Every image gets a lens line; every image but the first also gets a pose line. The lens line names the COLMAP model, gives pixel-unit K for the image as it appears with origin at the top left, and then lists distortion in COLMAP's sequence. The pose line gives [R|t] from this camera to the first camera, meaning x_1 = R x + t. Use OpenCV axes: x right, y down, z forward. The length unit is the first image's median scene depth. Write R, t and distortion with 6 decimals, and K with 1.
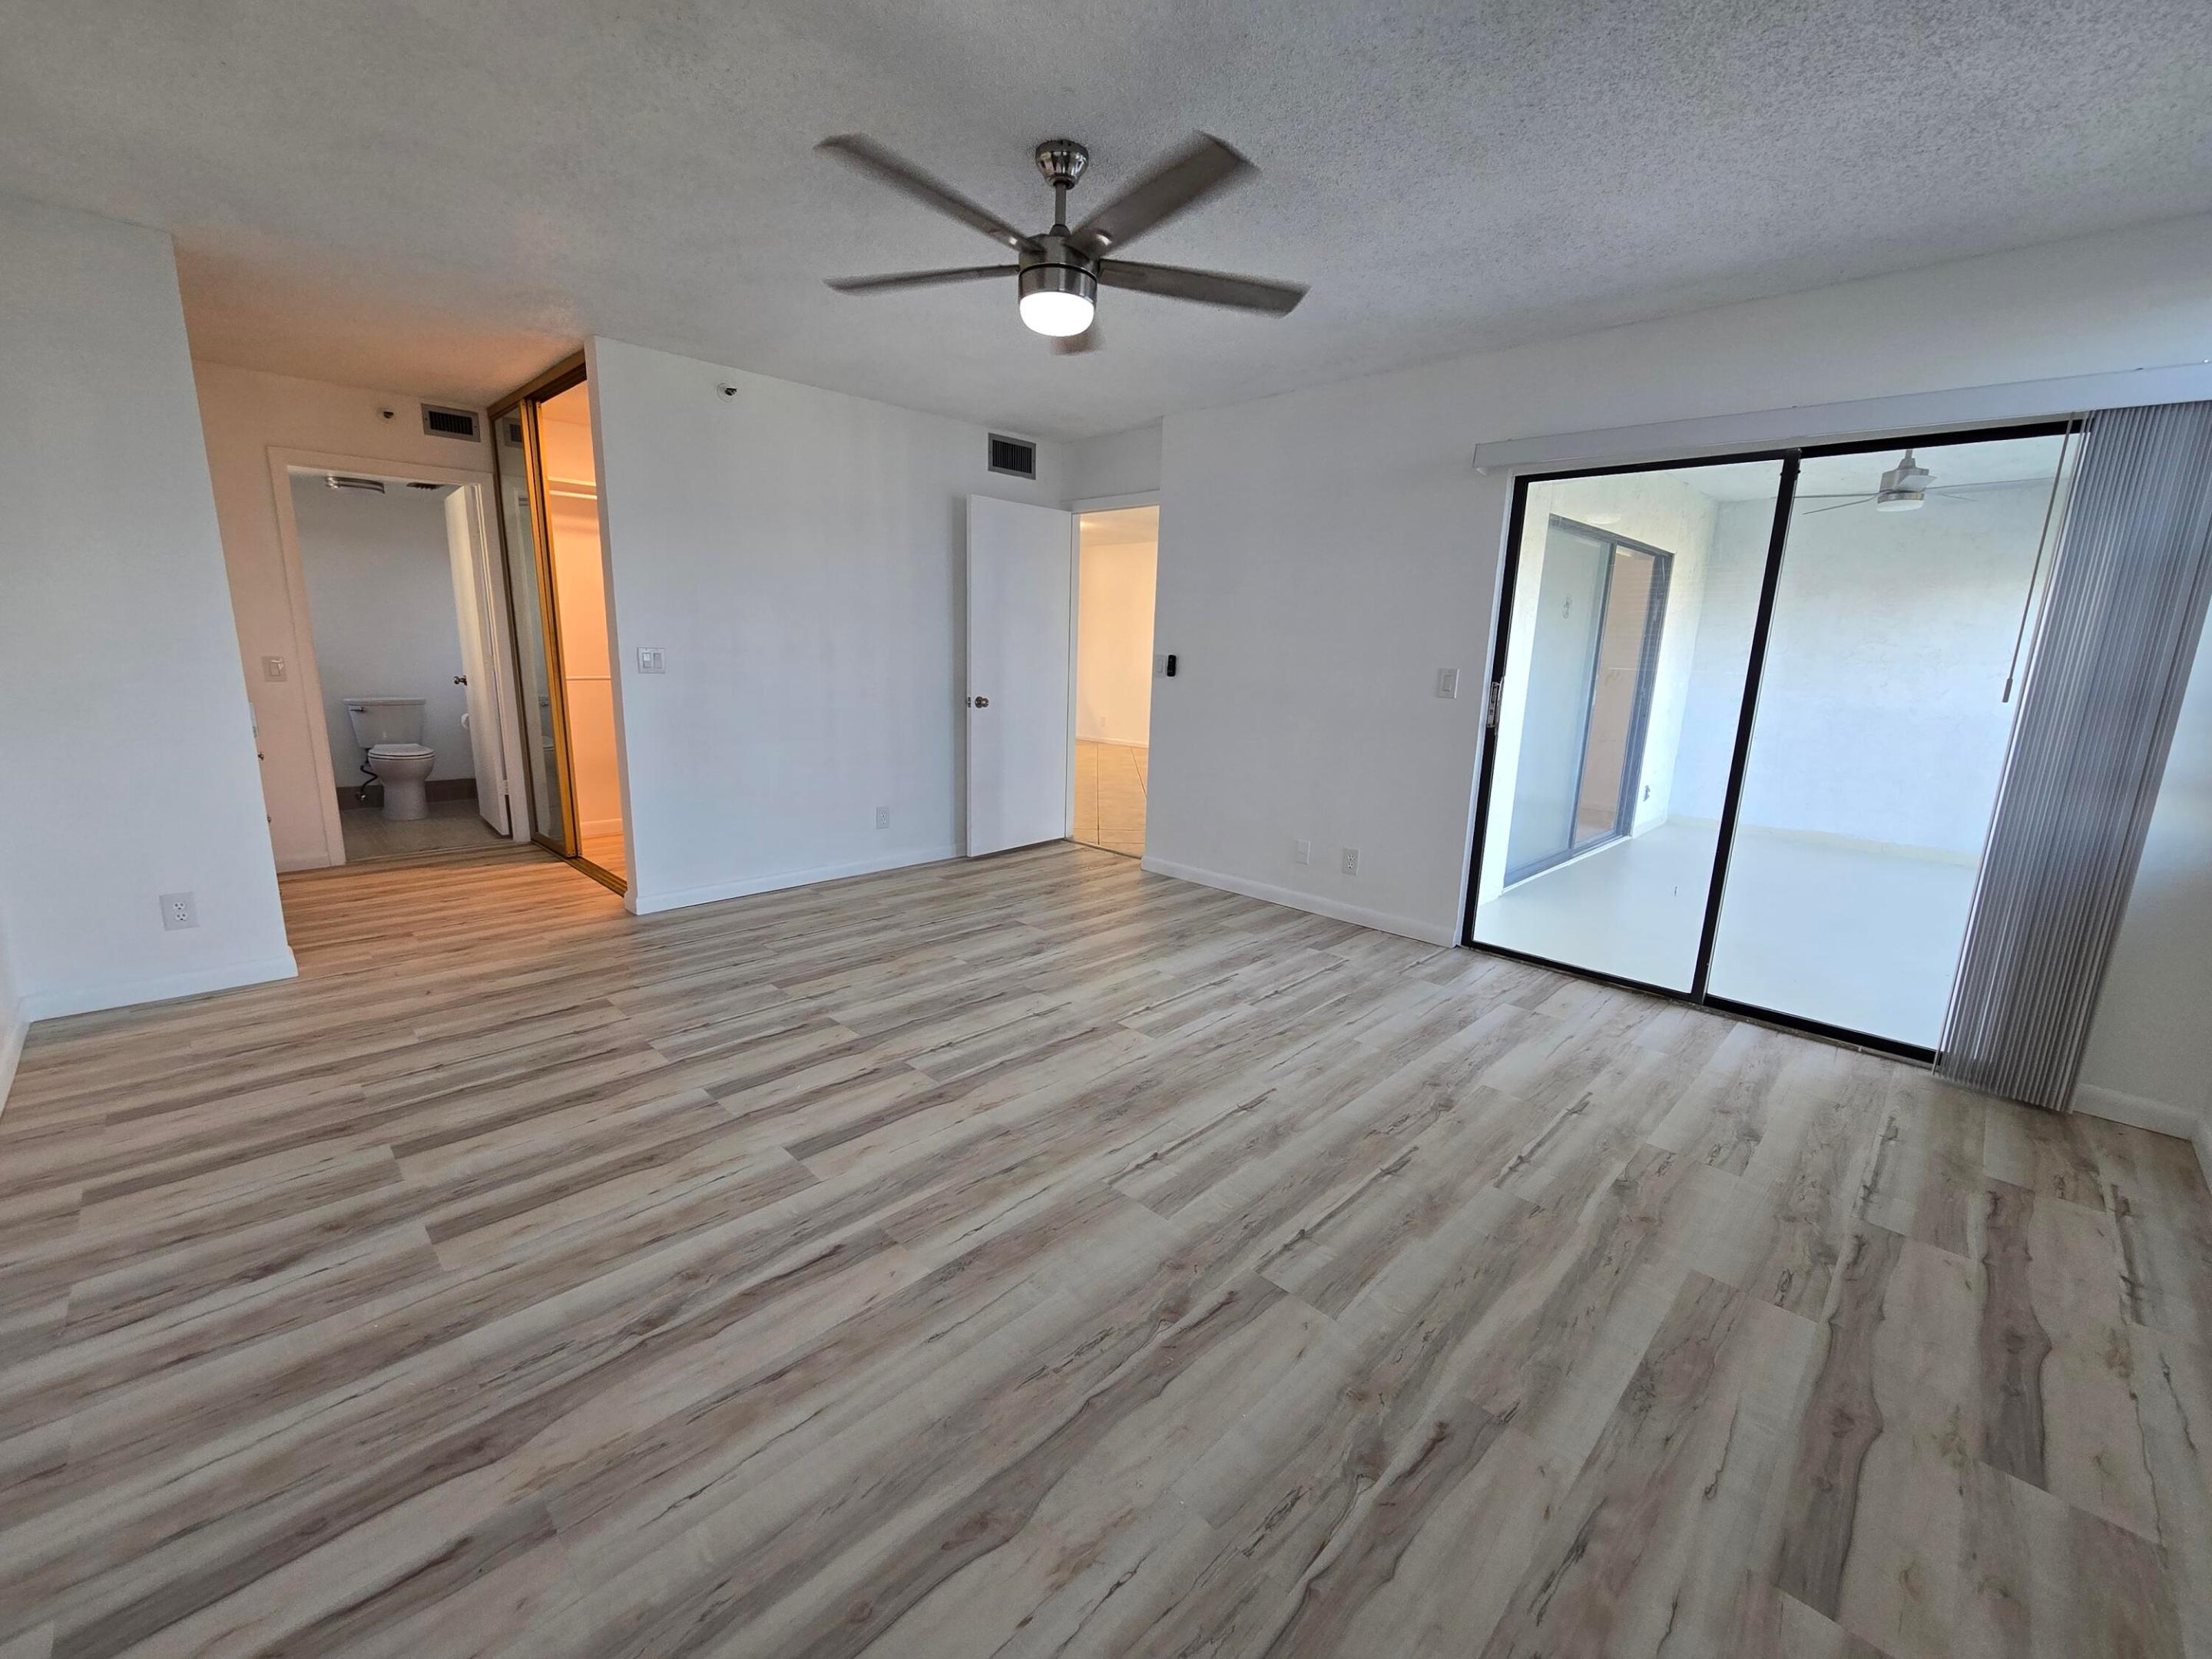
lens RADIAL K [[901.9, 0, 1096.9], [0, 901.9, 822.6], [0, 0, 1]] dist [-0.008983, 0.001914]
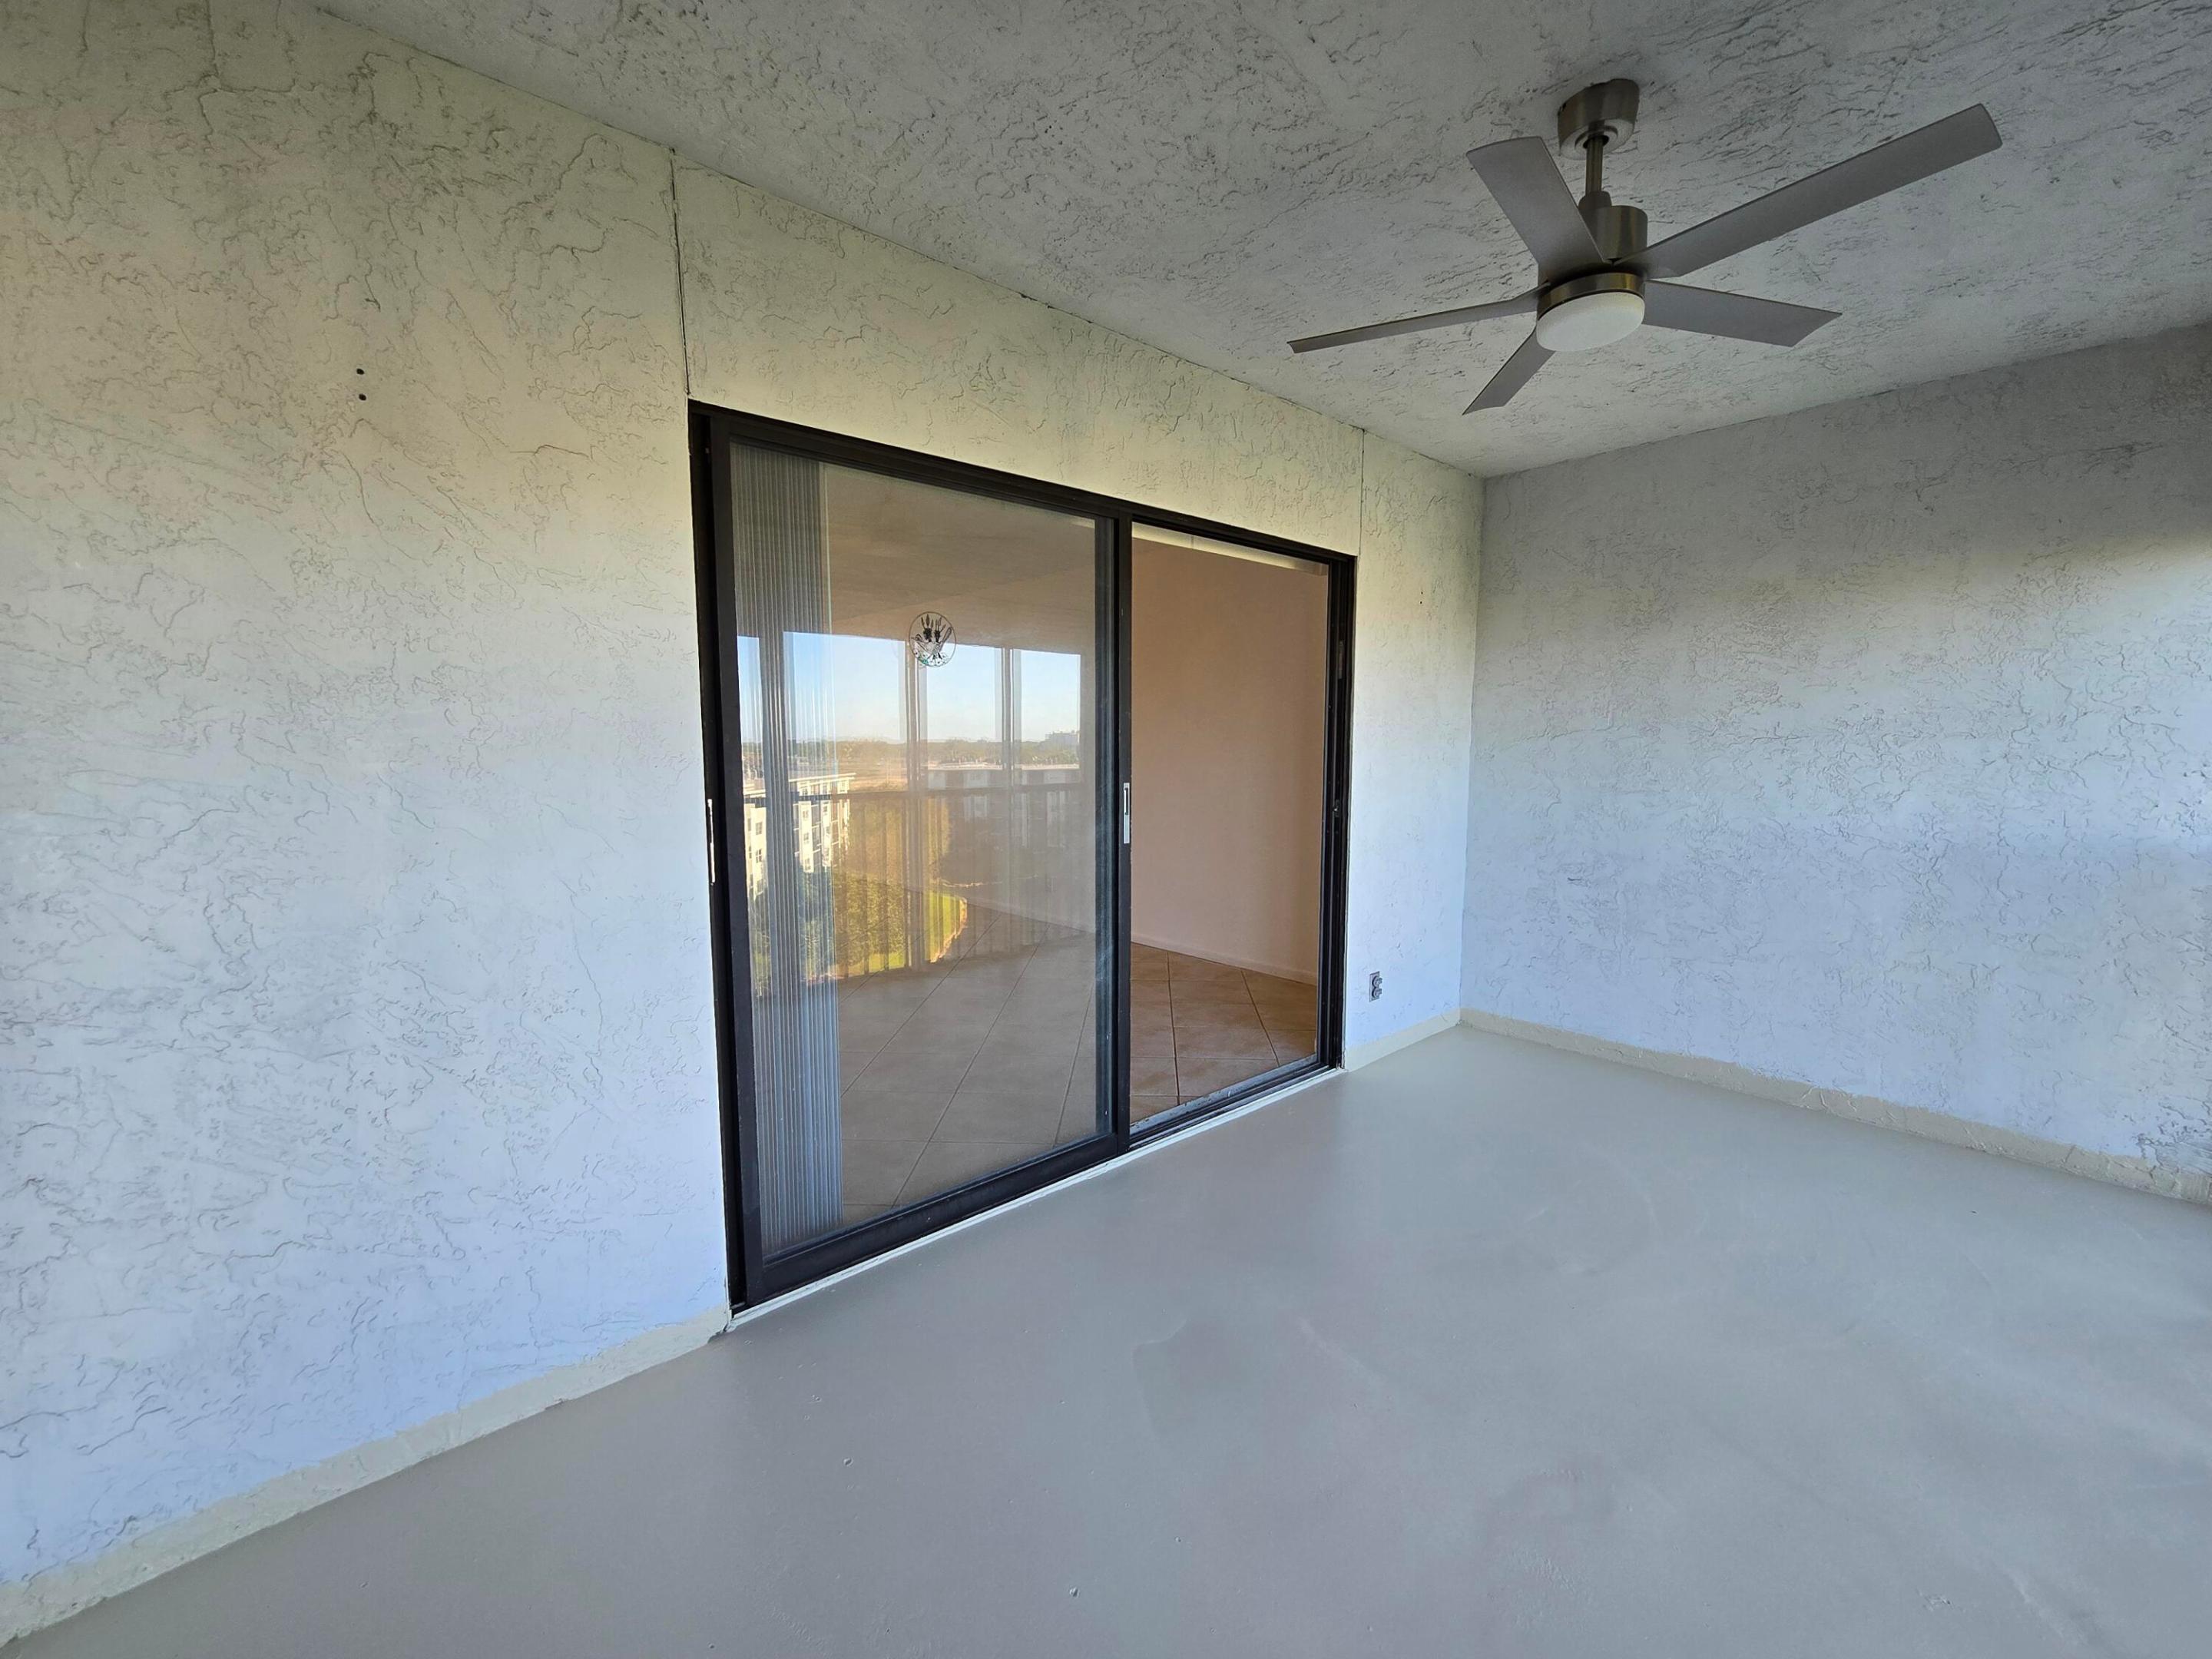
lens RADIAL K [[901.9, 0, 1100.7], [0, 901.9, 821.7], [0, 0, 1]] dist [-0.008983, 0.001914]
pose [[0.998104, -0.026064, -0.055759, 0.892119], [0.019748, 0.993628, -0.110962, -0.140443], [0.058296, 0.109651, 0.992259, 0.808507]]
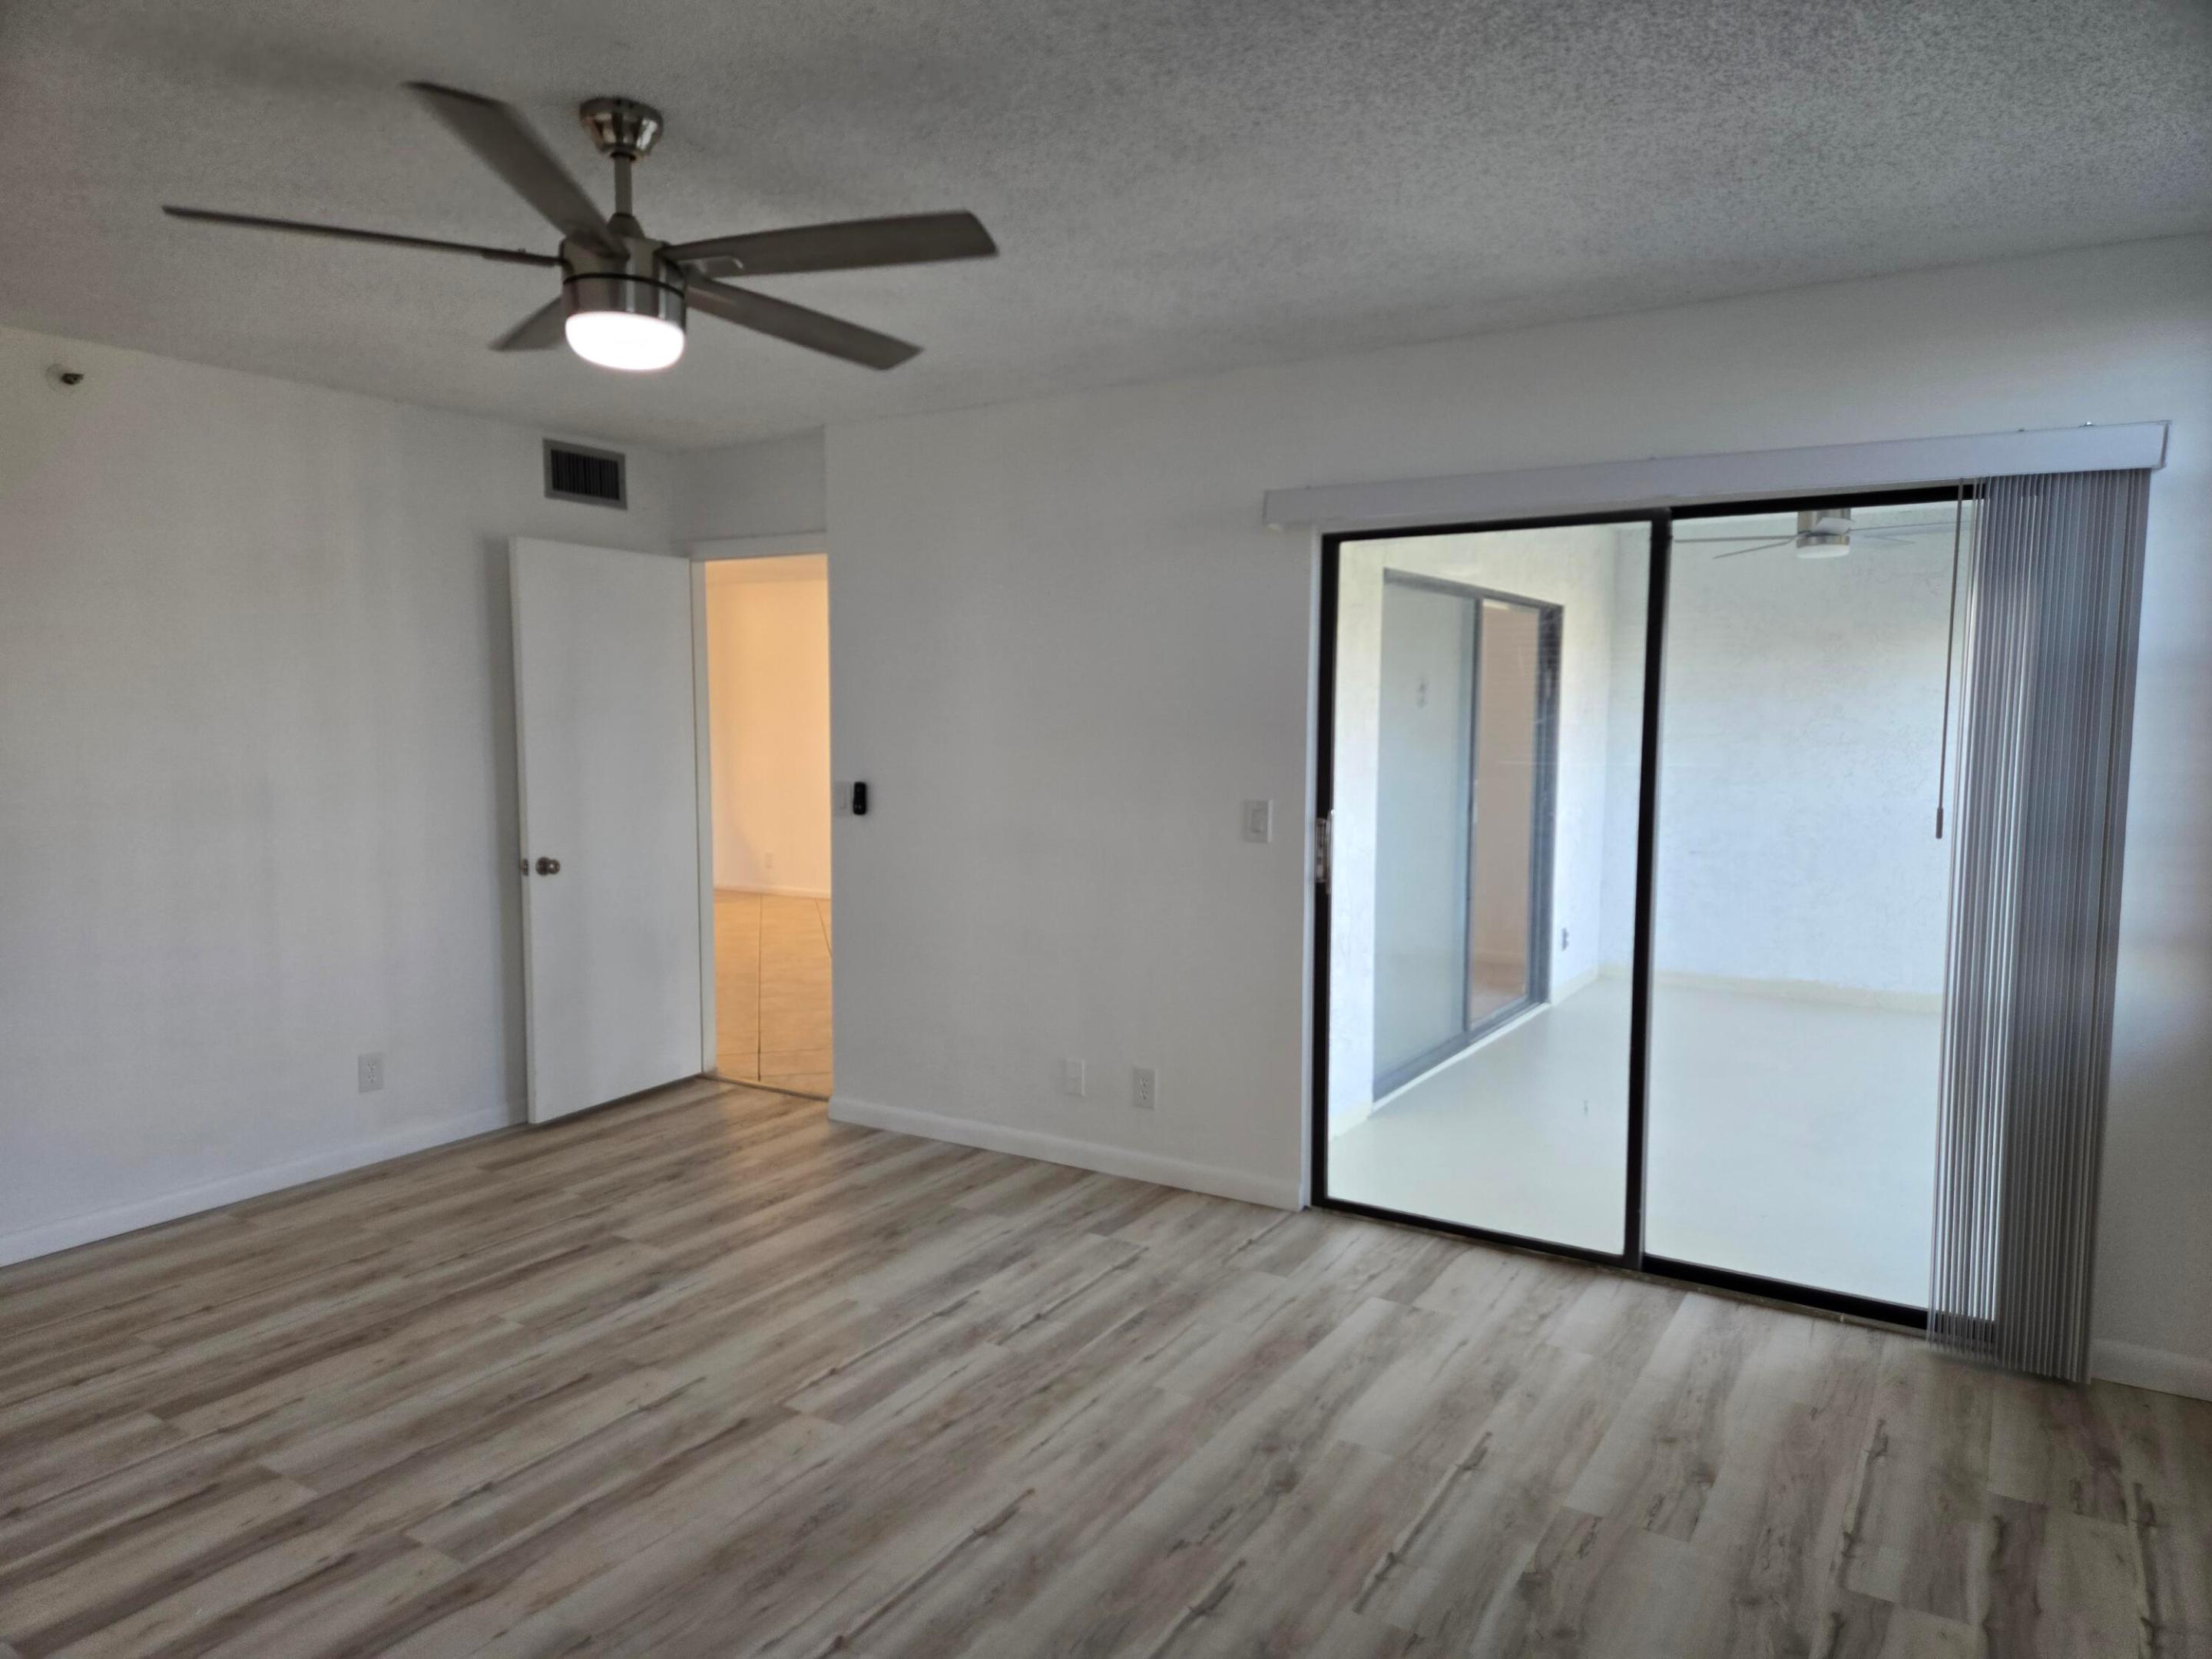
lens RADIAL K [[1458.4, 0, 1093.3], [0, 1458.4, 820.1], [0, 0, 1]] dist [0.065139, -0.049866]
pose [[0.976060, -0.043833, 0.213041, 0.034122], [0.067556, 0.992135, -0.105380, -0.055180], [-0.206746, 0.117250, 0.971344, -0.069683]]
